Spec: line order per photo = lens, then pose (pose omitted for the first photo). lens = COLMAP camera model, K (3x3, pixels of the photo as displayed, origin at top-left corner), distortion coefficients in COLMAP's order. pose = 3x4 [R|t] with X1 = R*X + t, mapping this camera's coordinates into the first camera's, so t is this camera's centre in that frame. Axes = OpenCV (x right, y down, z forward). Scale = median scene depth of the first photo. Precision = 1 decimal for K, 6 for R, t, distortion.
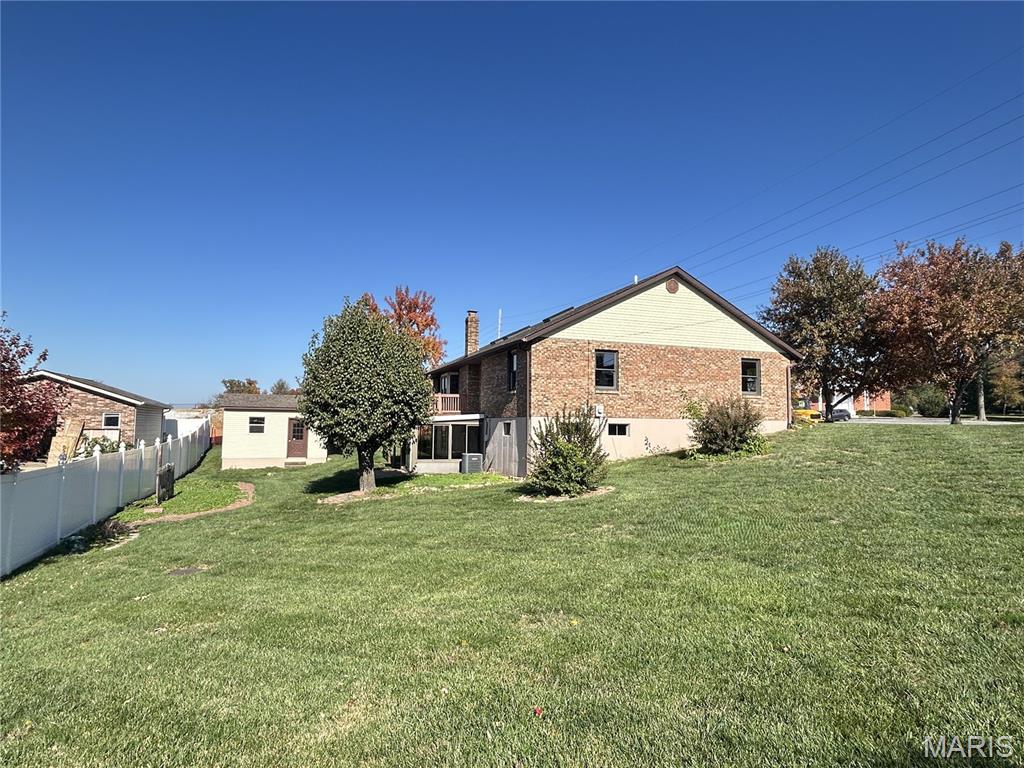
lens RADIAL K [[588.4, 0, 509.8], [0, 588.4, 382.8], [0, 0, 1]] dist [-0.000406, -0.000021]
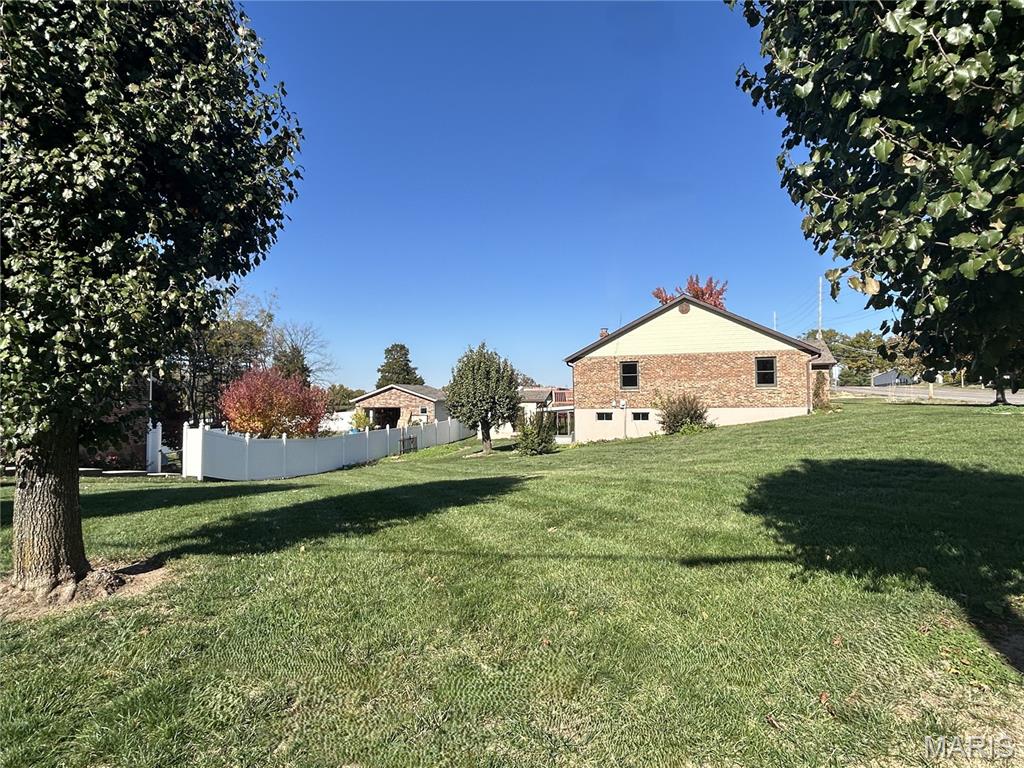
lens RADIAL K [[588.4, 0, 510.0], [0, 588.4, 383.6], [0, 0, 1]] dist [-0.000406, -0.000021]
pose [[0.788171, -0.036714, -0.614361, 0.776444], [0.064601, 0.997640, 0.023259, -0.050947], [0.612057, -0.058021, 0.788682, -0.298974]]
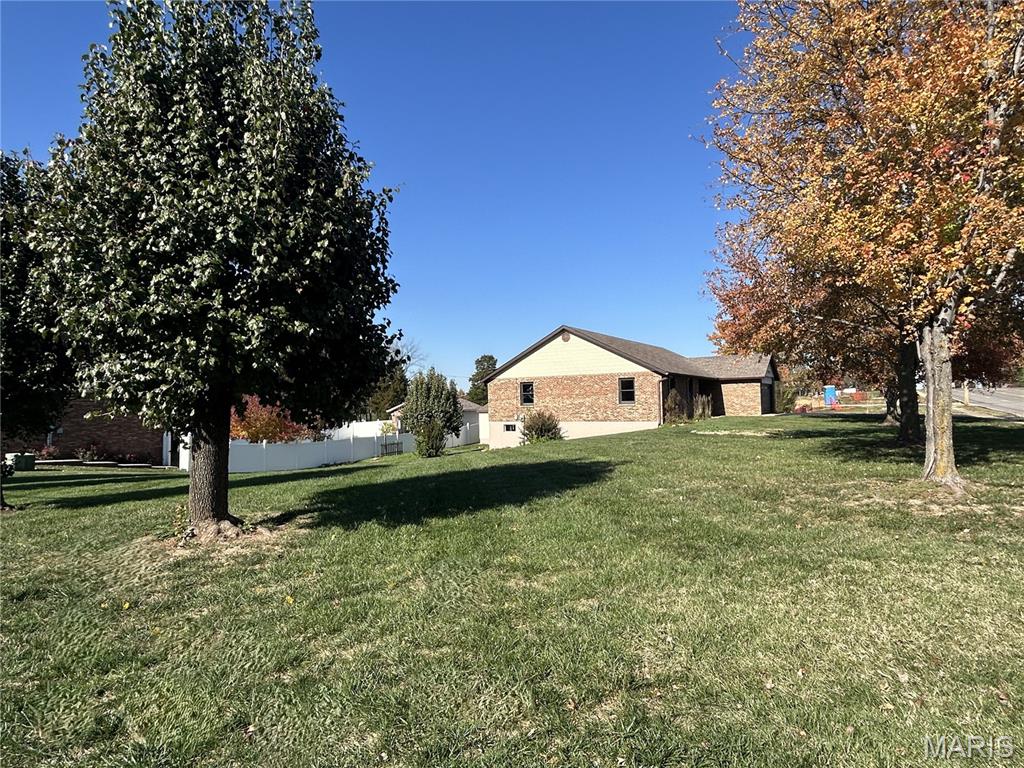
lens RADIAL K [[588.4, 0, 513.3], [0, 588.4, 386.8], [0, 0, 1]] dist [-0.000406, -0.000021]
pose [[0.622476, -0.045390, -0.781321, 1.413880], [0.079409, 0.996828, 0.005355, -0.051805], [0.778600, -0.065377, 0.624106, -0.100462]]
